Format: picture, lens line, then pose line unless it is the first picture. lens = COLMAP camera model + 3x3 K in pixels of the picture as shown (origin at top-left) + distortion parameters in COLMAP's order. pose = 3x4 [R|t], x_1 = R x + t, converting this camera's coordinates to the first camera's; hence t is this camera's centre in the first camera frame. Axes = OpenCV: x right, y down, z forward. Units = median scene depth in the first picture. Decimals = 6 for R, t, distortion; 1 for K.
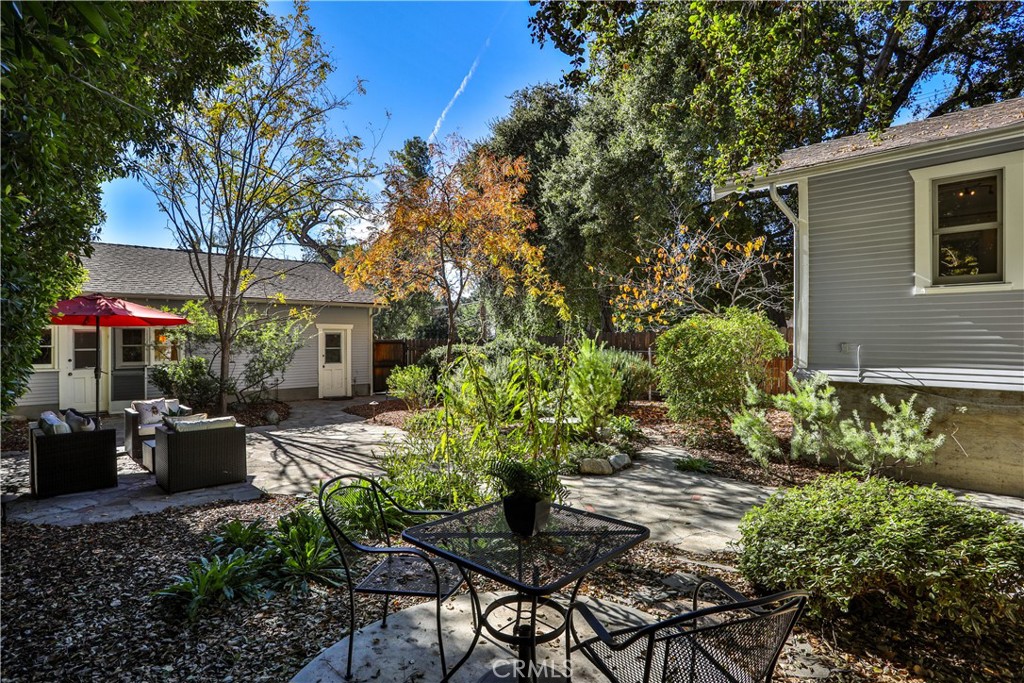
lens RADIAL K [[525.6, 0, 512.0], [0, 525.6, 341.5], [0, 0, 1]] dist [-0.067260, 0.024253]
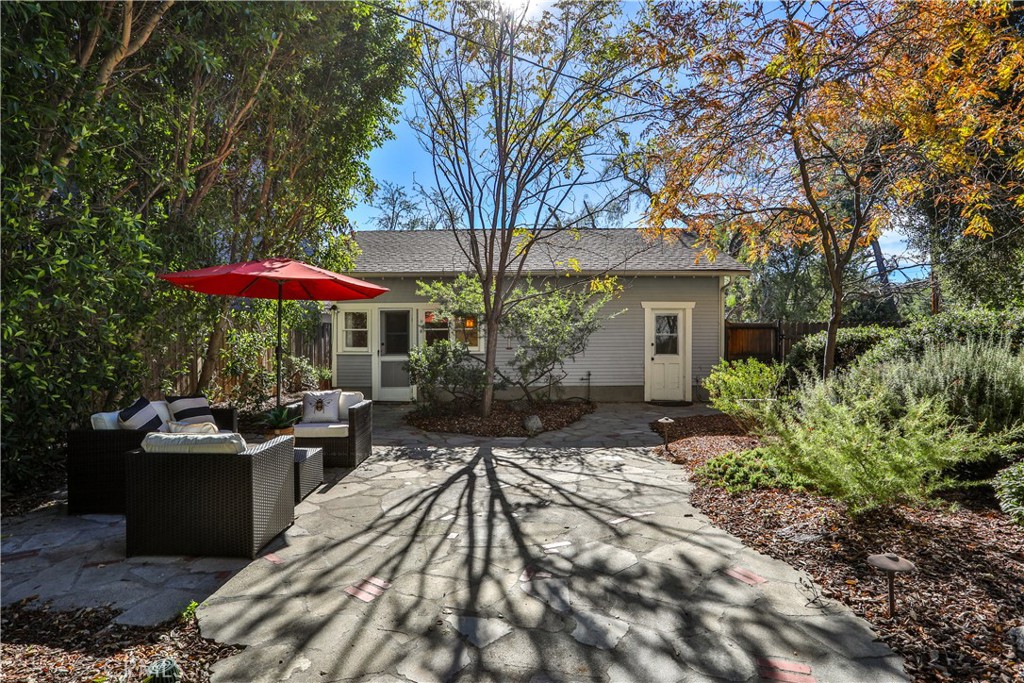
lens RADIAL K [[525.6, 0, 512.0], [0, 525.6, 341.5], [0, 0, 1]] dist [-0.067260, 0.024253]
pose [[0.709687, 0.007275, -0.704480, 0.031461], [-0.001476, 0.999960, 0.008839, 0.021872], [0.704516, -0.005233, 0.709669, 0.431158]]
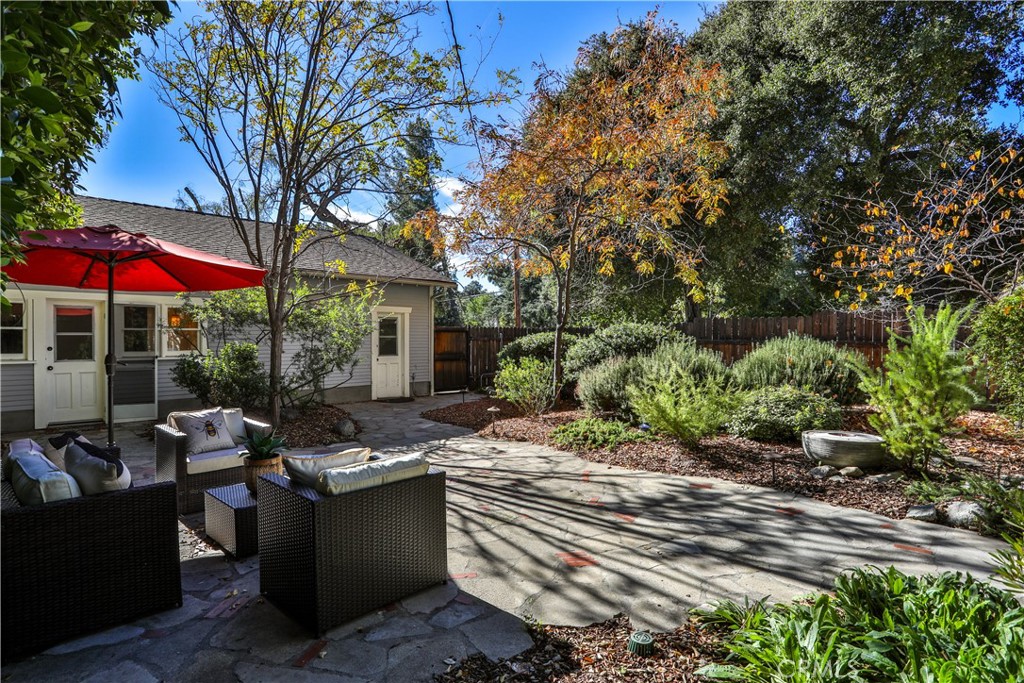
lens RADIAL K [[525.6, 0, 512.0], [0, 525.6, 341.5], [0, 0, 1]] dist [-0.067260, 0.024253]
pose [[0.999299, 0.005110, 0.037090, -0.247498], [-0.005335, 0.999968, 0.005985, 0.019368], [-0.037058, -0.006179, 0.999294, 0.263431]]
